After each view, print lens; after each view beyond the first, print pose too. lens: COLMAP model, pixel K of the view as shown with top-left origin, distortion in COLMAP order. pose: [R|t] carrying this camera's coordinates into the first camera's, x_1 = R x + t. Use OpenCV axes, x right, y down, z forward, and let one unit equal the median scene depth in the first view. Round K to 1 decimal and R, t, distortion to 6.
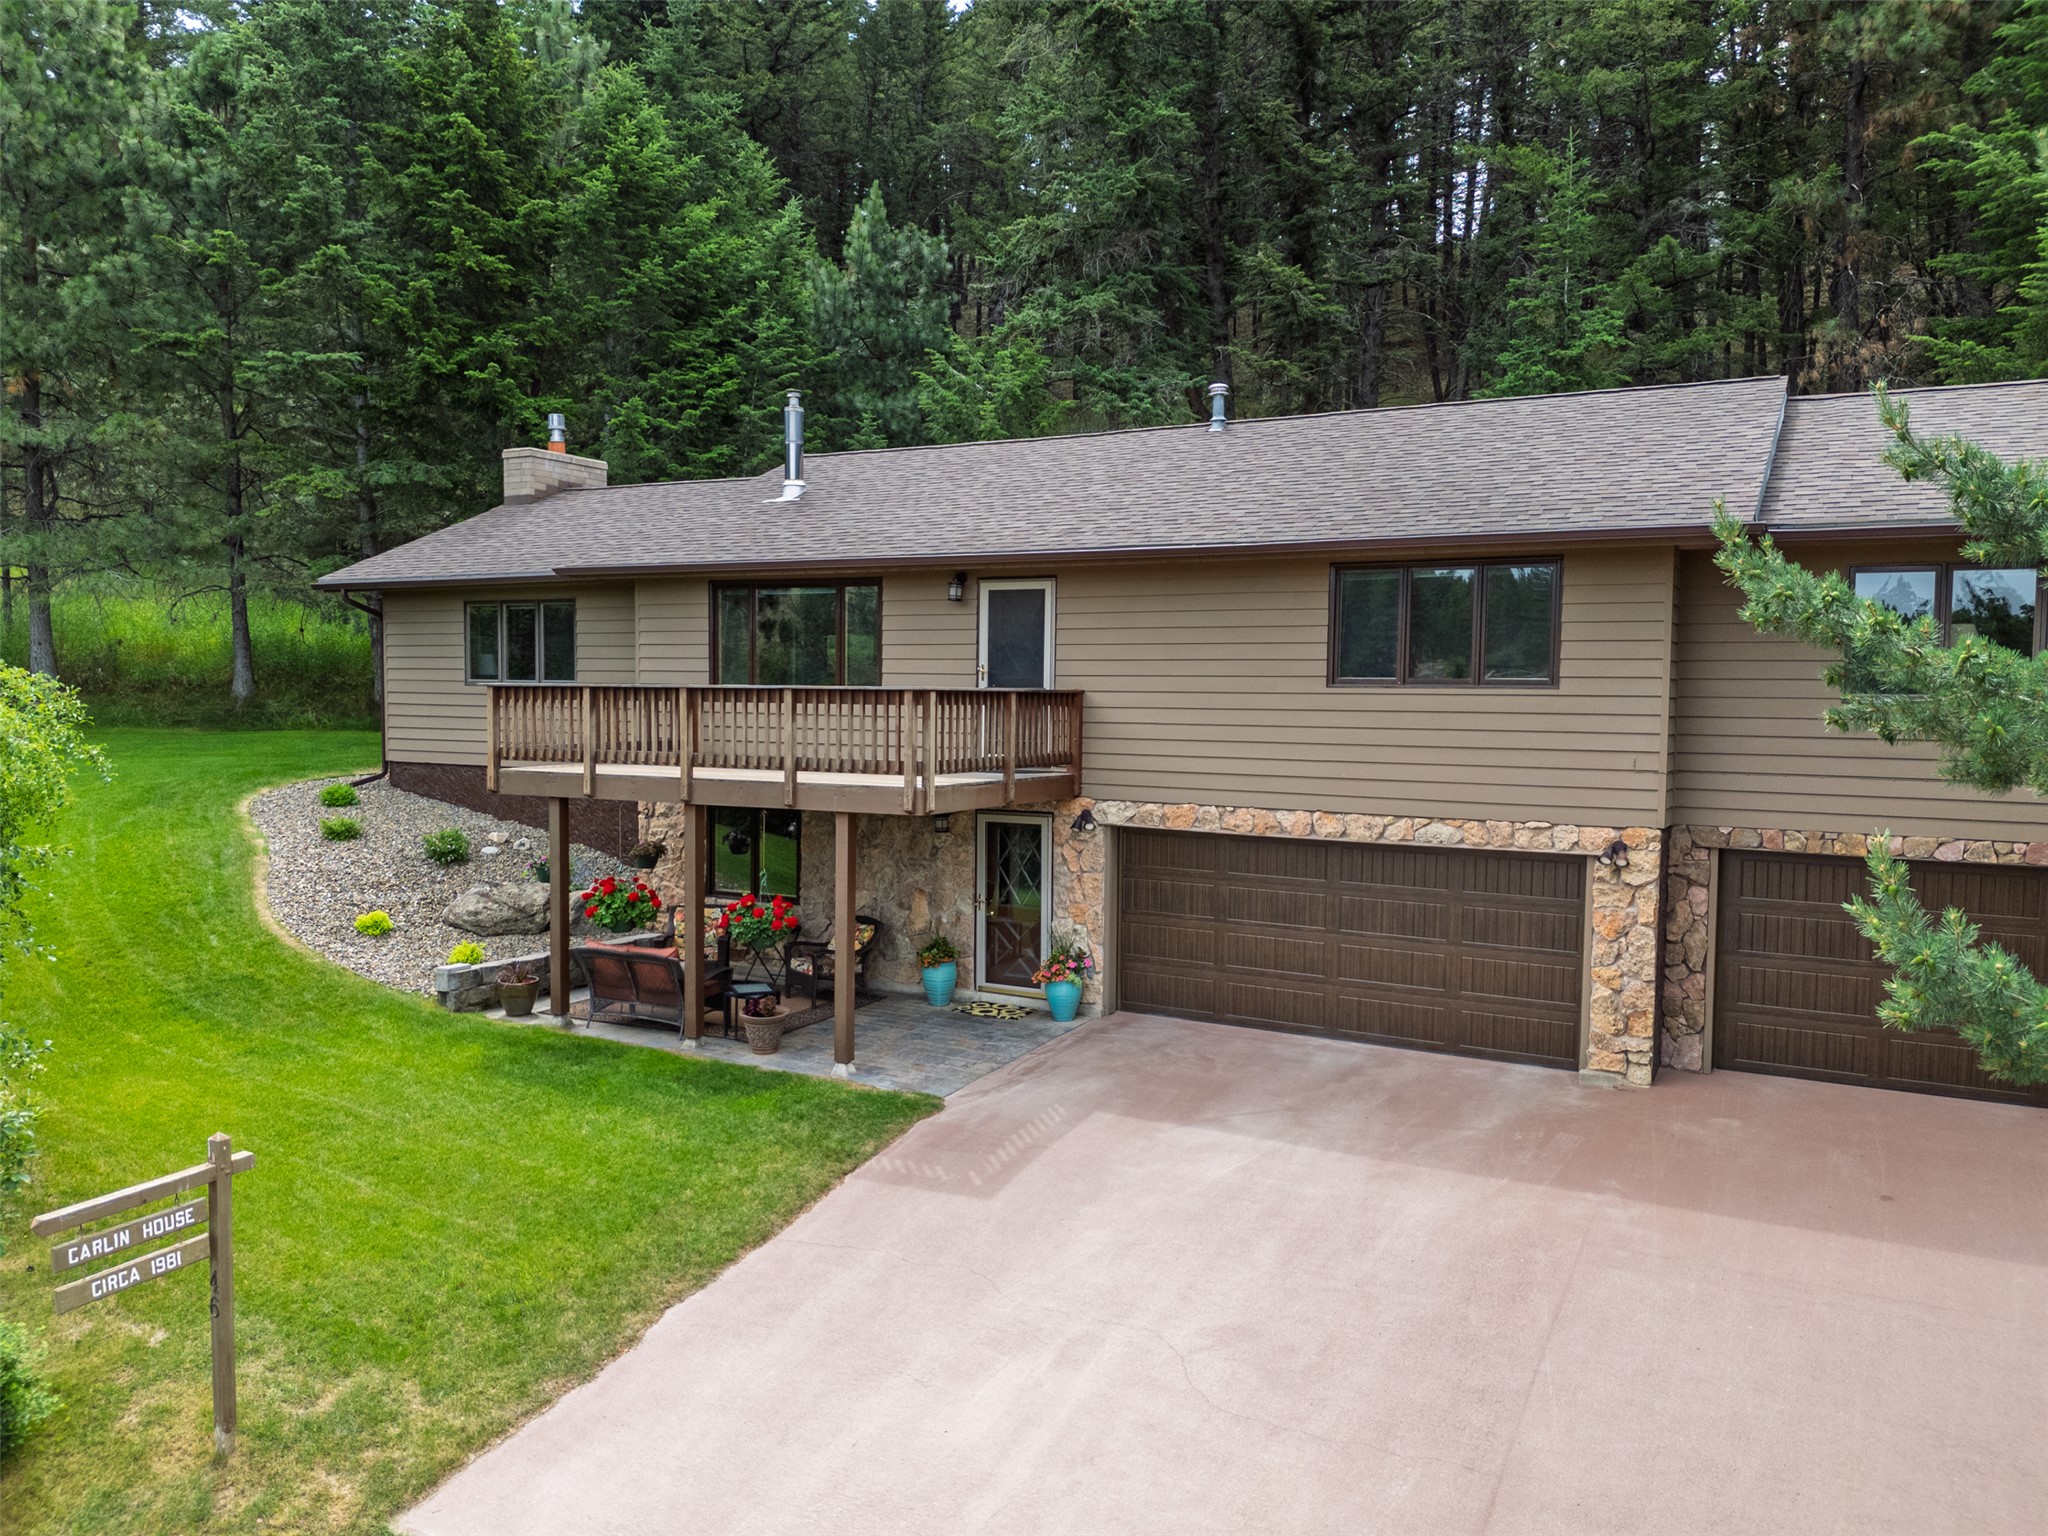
lens RADIAL K [[1486.1, 0, 1013.6], [0, 1486.1, 761.2], [0, 0, 1]] dist [0.065090, -0.076636]
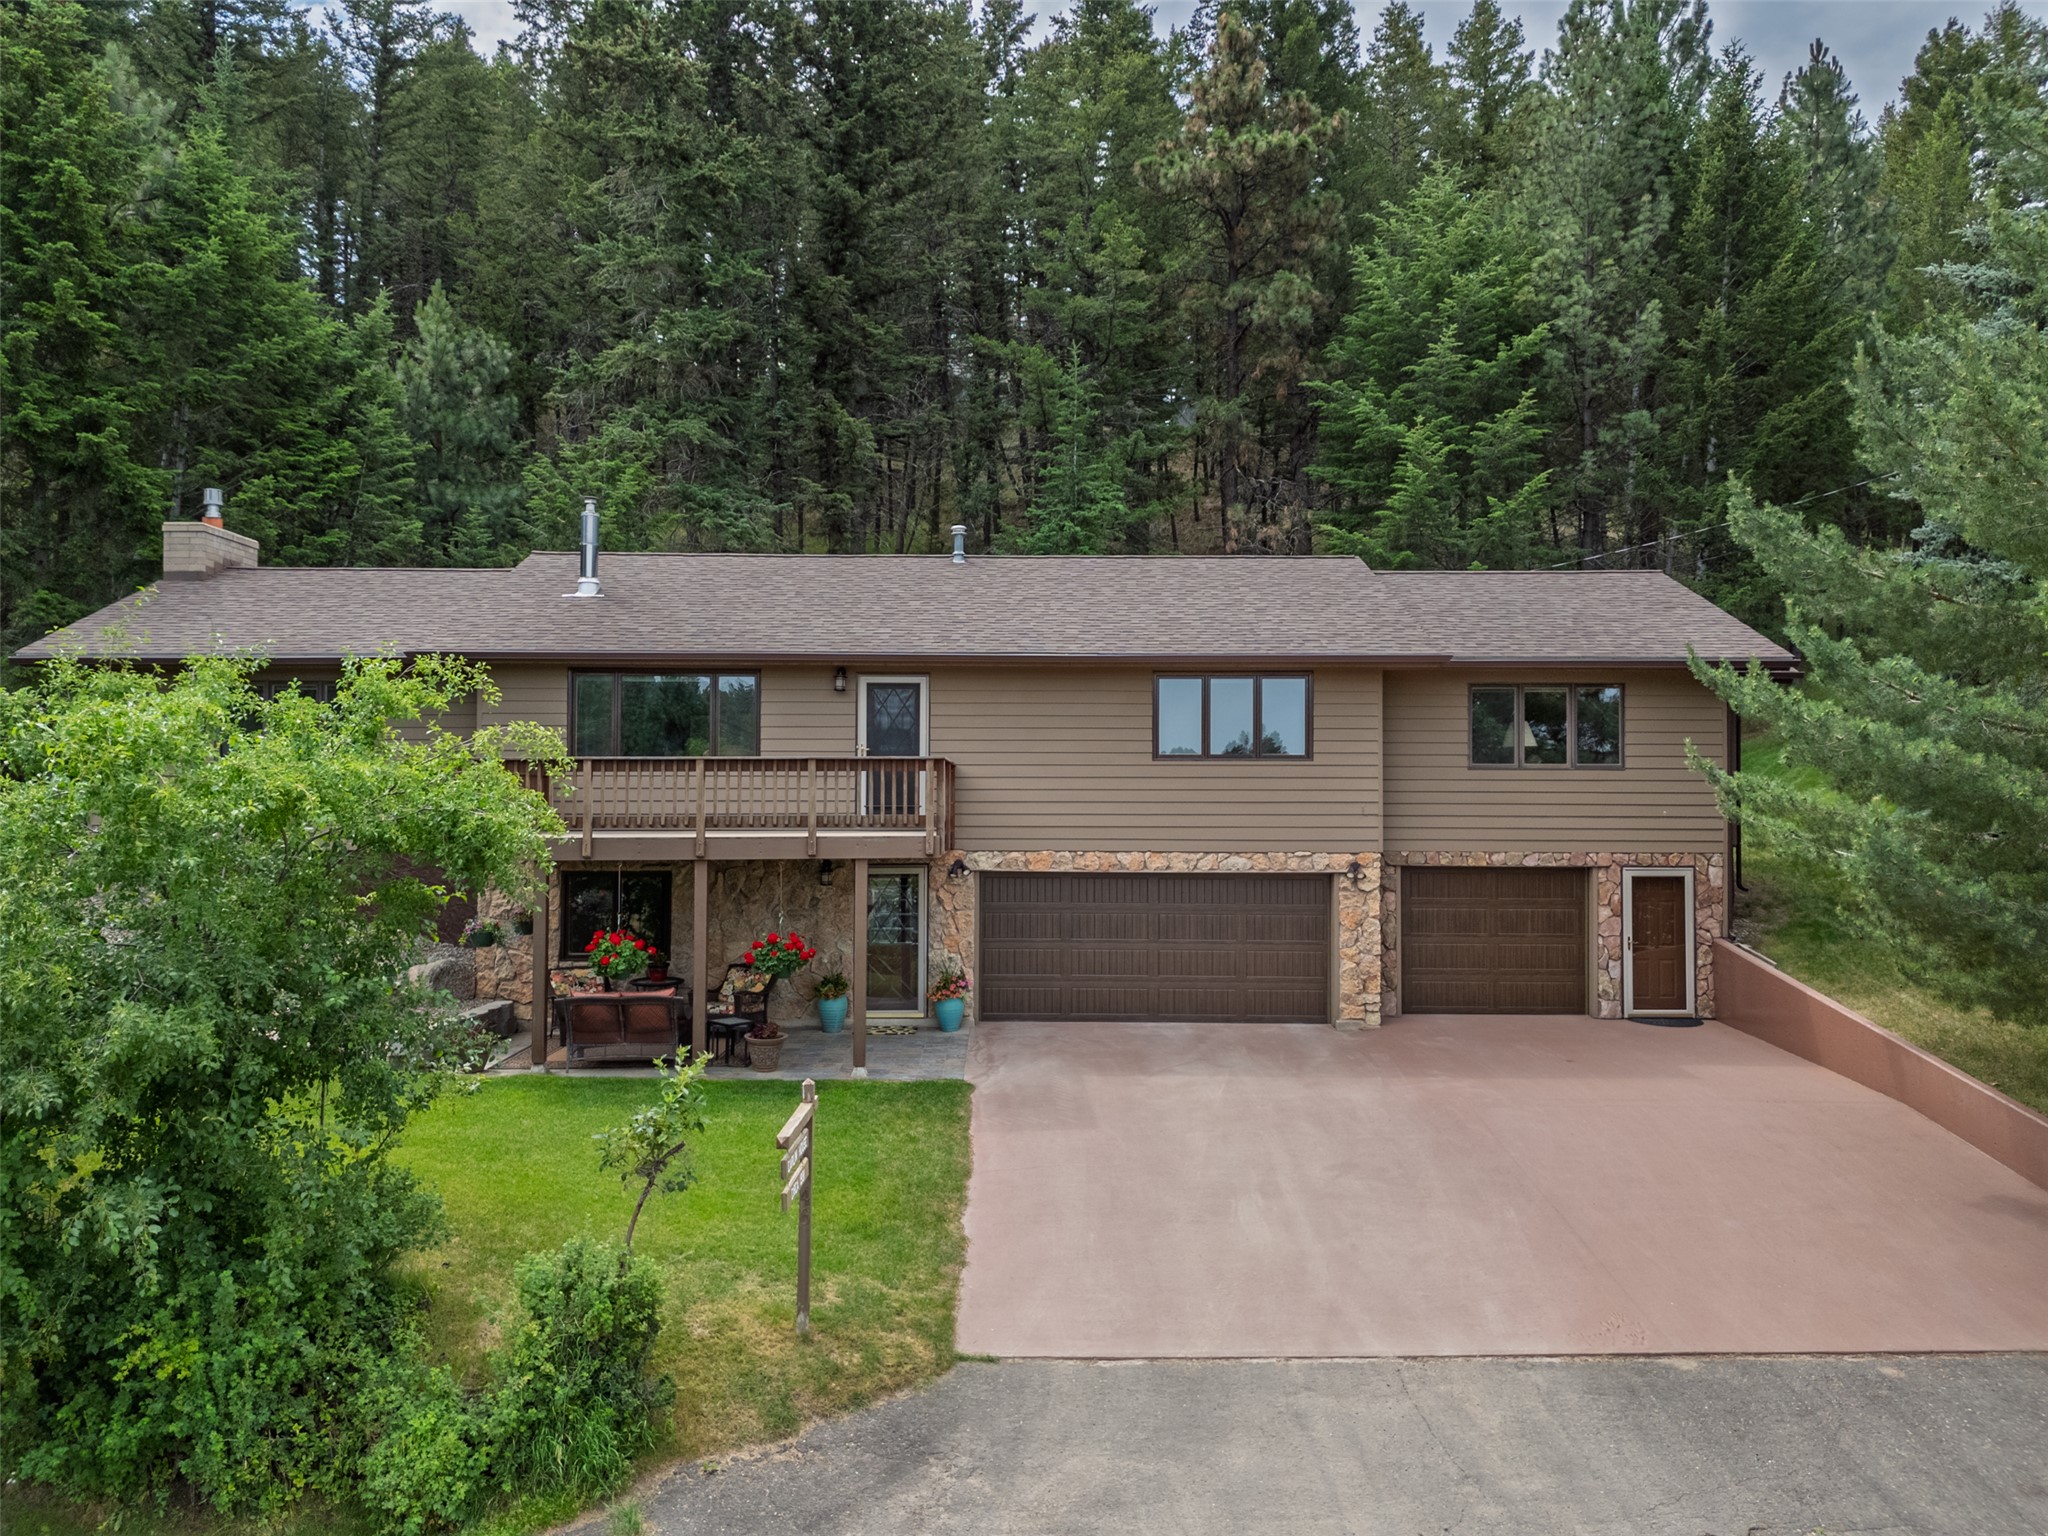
lens RADIAL K [[1486.1, 0, 1013.6], [0, 1486.1, 761.2], [0, 0, 1]] dist [0.065090, -0.076636]
pose [[0.879032, 0.002696, 0.476754, -0.508576], [0.031151, 0.997522, -0.063076, 0.030558], [-0.475743, 0.070297, 0.876771, -0.123109]]
